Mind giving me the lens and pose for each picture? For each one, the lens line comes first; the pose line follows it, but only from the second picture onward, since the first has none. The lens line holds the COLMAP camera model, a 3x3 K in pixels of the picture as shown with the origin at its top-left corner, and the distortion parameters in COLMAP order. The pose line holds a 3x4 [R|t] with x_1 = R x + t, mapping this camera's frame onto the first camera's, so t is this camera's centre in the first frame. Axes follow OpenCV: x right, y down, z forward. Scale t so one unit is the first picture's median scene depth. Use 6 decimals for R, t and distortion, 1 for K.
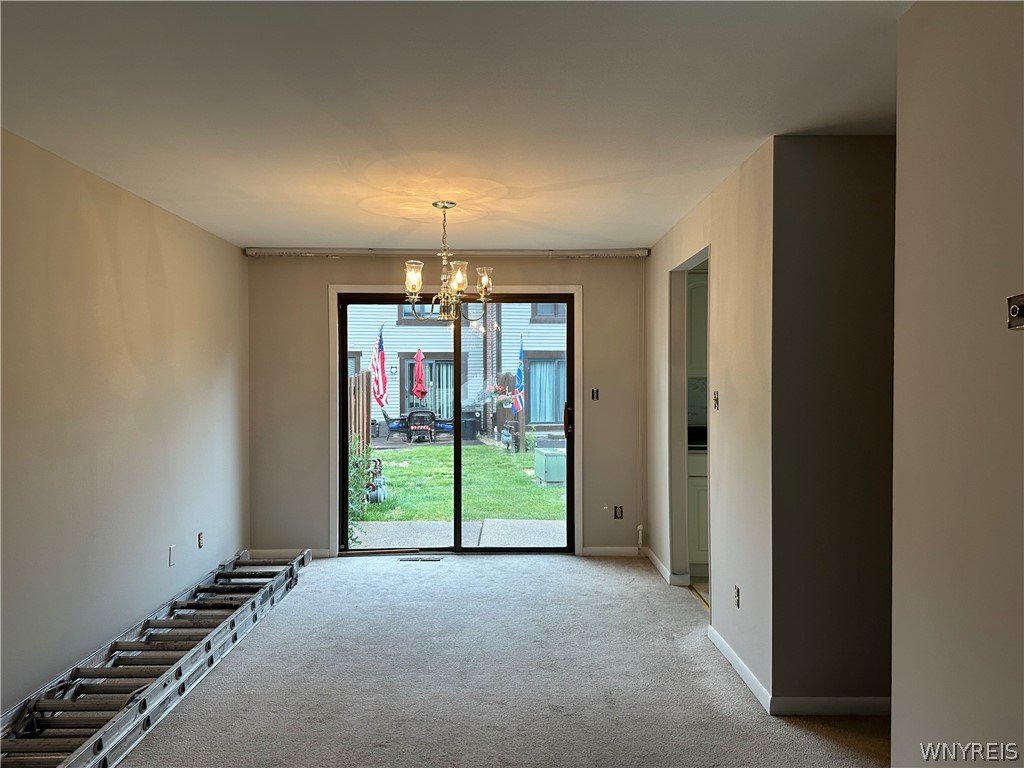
lens RADIAL K [[739.7, 0, 512.0], [0, 739.7, 384.0], [0, 0, 1]] dist [0.218142, -0.122445]
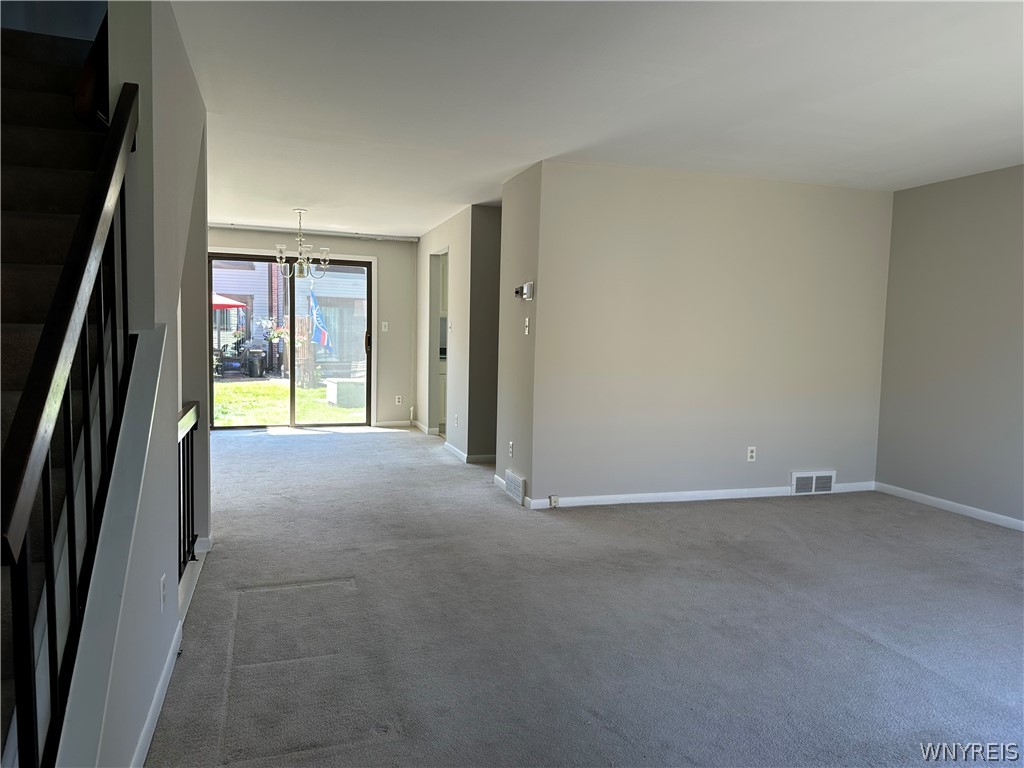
lens RADIAL K [[716.4, 0, 510.7], [0, 716.4, 390.9], [0, 0, 1]] dist [0.075129, -0.106435]
pose [[0.953863, -0.002510, 0.300232, -0.094038], [-0.021745, 0.996761, 0.077419, 0.025888], [-0.299454, -0.080376, 0.950719, -0.554099]]
